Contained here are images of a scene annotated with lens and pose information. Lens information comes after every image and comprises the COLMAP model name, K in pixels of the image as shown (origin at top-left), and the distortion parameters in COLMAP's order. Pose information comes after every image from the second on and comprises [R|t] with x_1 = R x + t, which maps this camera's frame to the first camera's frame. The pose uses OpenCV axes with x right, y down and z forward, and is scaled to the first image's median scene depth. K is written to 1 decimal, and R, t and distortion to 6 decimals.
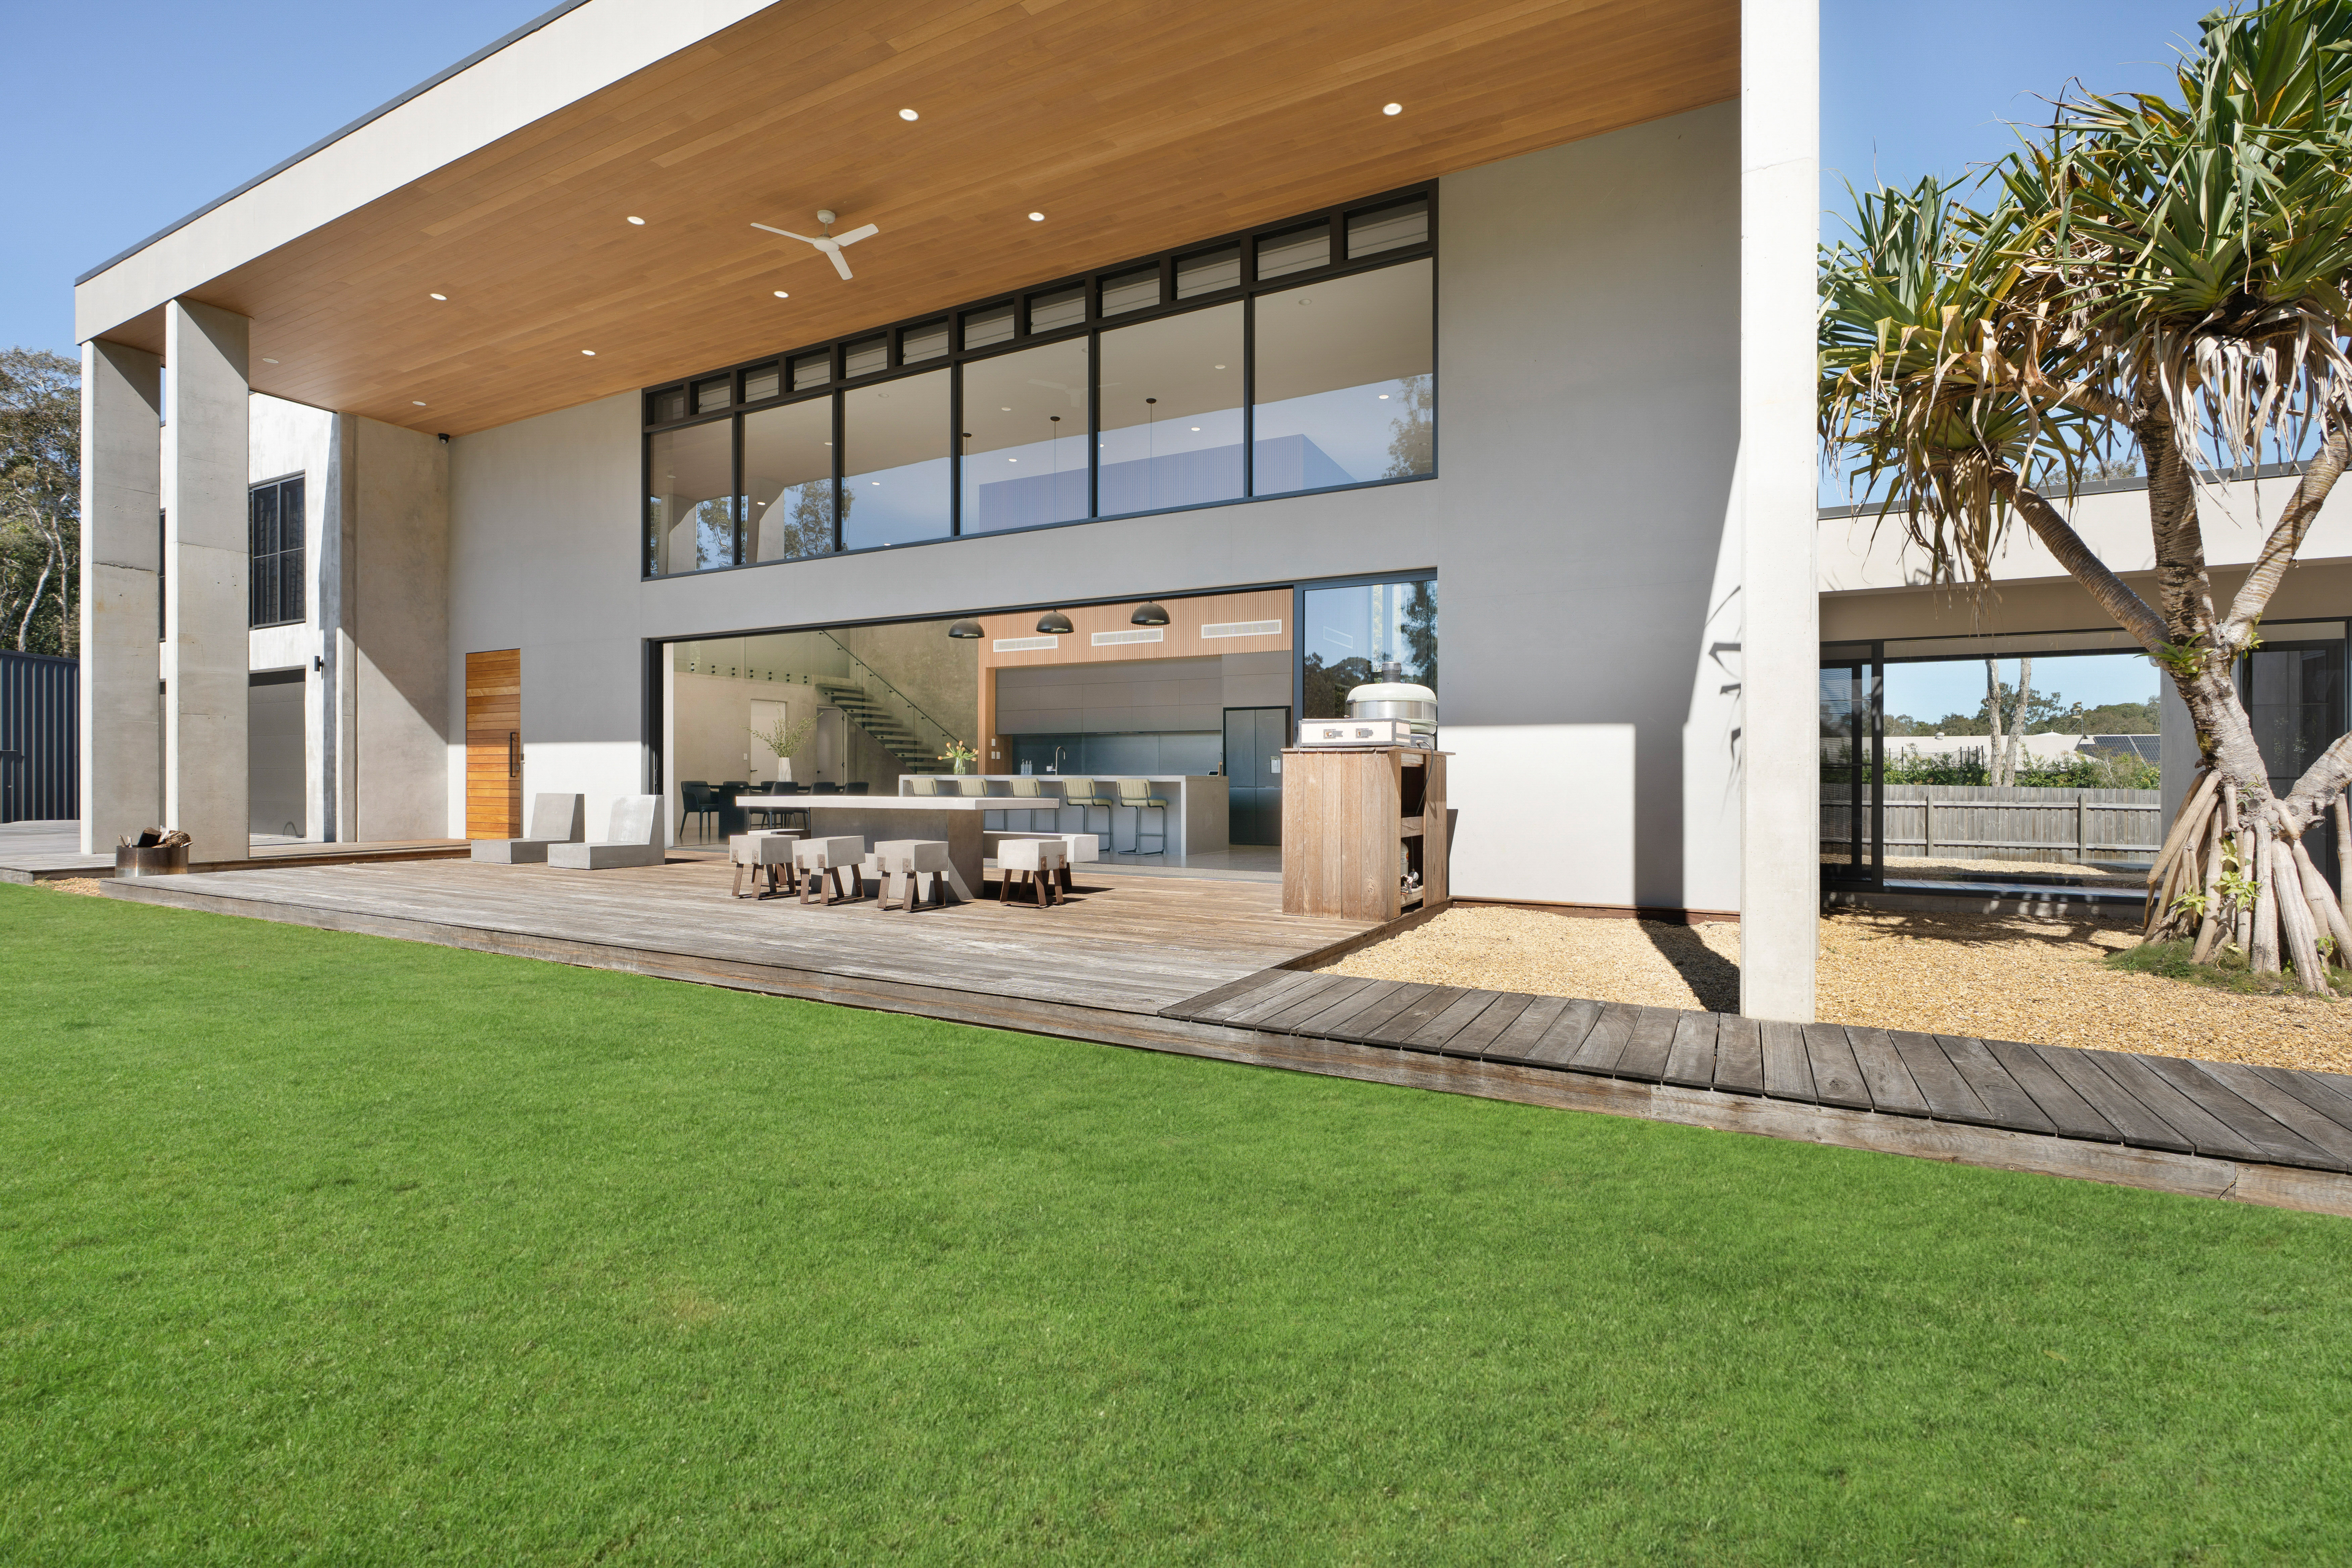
lens RADIAL K [[1081.8, 0, 1175.4], [0, 1081.8, 785.7], [0, 0, 1]] dist [-0.011114, 0.001365]
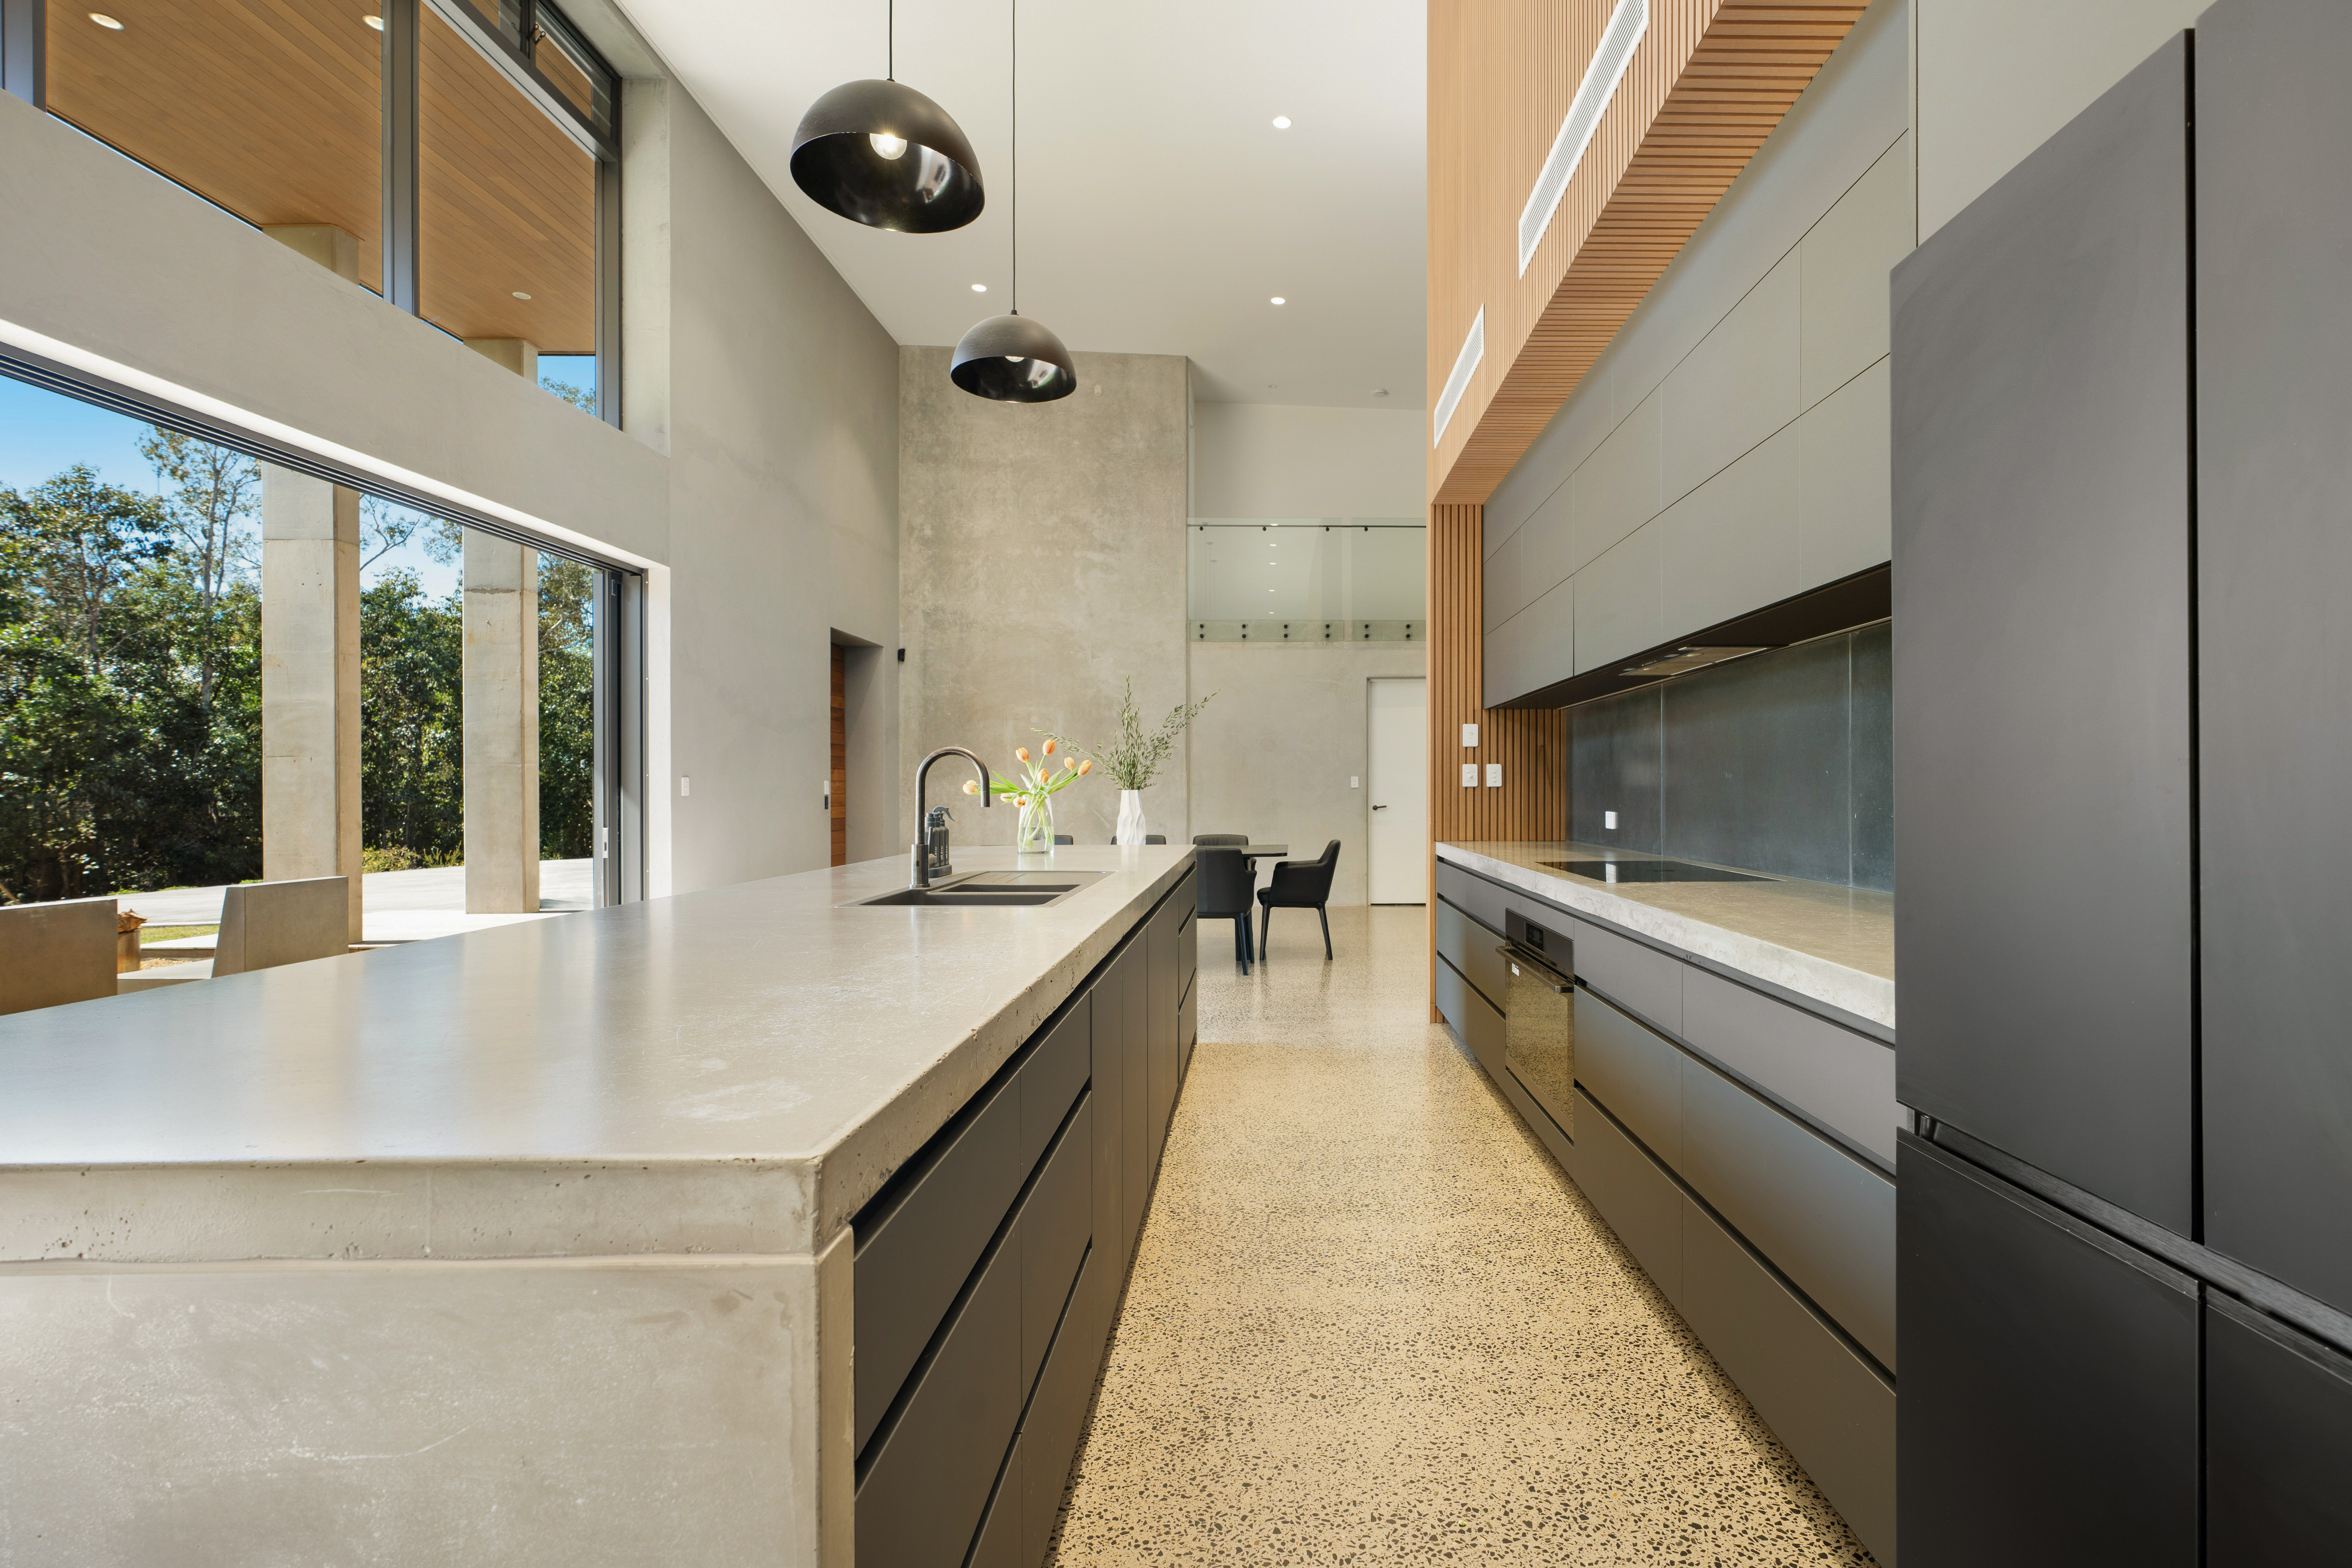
lens RADIAL K [[1081.8, 0, 1201.3], [0, 1081.8, 798.5], [0, 0, 1]] dist [-0.011114, 0.001365]
pose [[0.490760, -0.001392, -0.871293, 0.081747], [0.003570, 0.999994, 0.000412, -0.030480], [0.871287, -0.003313, 0.490762, 1.071360]]
